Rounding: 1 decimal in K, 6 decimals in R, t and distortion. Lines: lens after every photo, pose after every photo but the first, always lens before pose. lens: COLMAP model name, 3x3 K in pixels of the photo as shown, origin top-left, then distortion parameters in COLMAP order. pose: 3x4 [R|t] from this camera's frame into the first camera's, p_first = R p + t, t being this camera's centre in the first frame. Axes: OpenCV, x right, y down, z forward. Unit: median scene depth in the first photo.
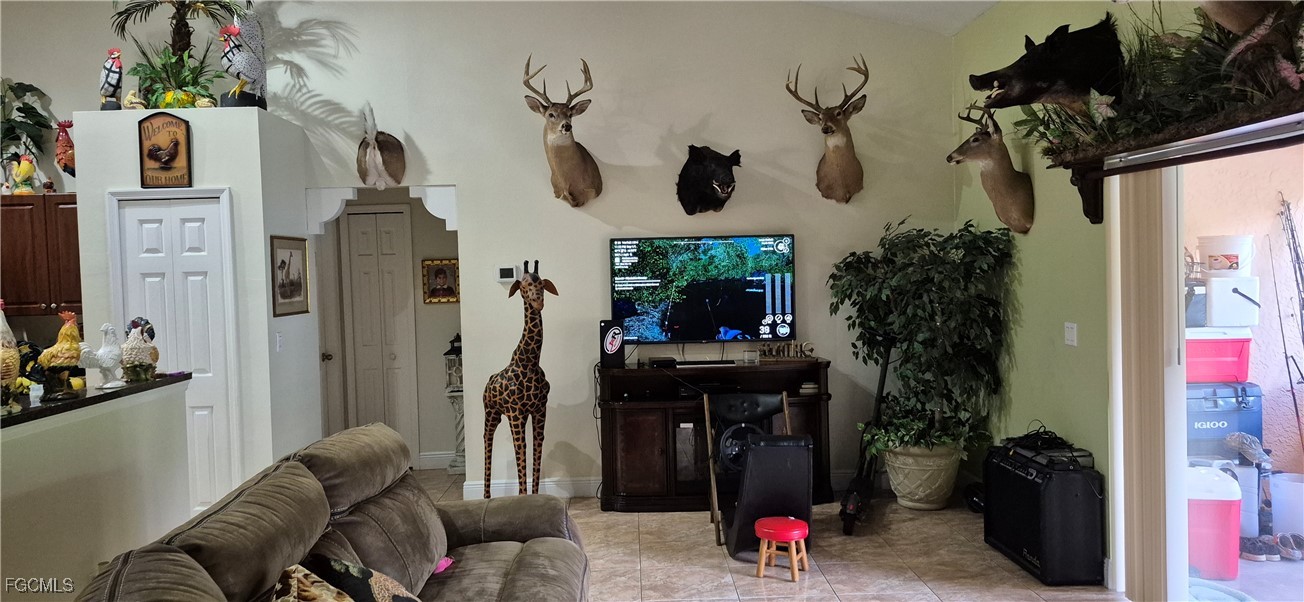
lens RADIAL K [[892.0, 0, 652.0], [0, 892.0, 301.0], [0, 0, 1]] dist [0.009037, 0.004300]
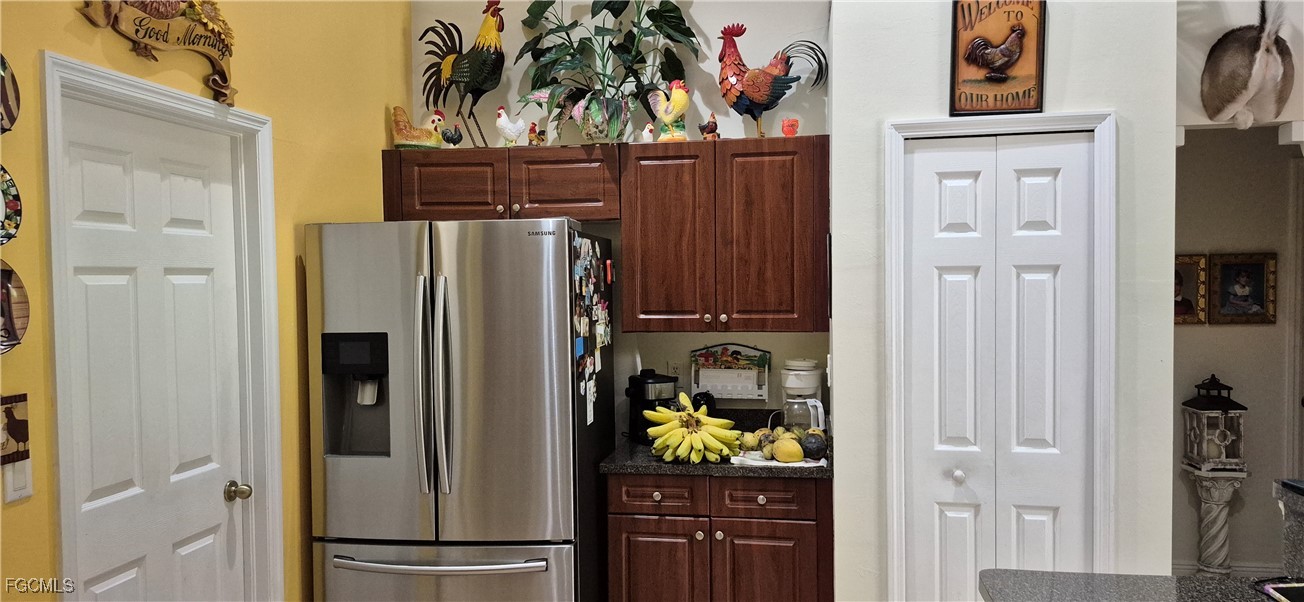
lens RADIAL K [[876.6, 0, 655.7], [0, 876.6, 314.9], [0, 0, 1]] dist [0.007177, -0.033779]
pose [[0.979111, 0.022503, -0.202077, -0.591749], [-0.019638, 0.999676, 0.016170, -0.005818], [0.202376, -0.011864, 0.979236, 0.390211]]
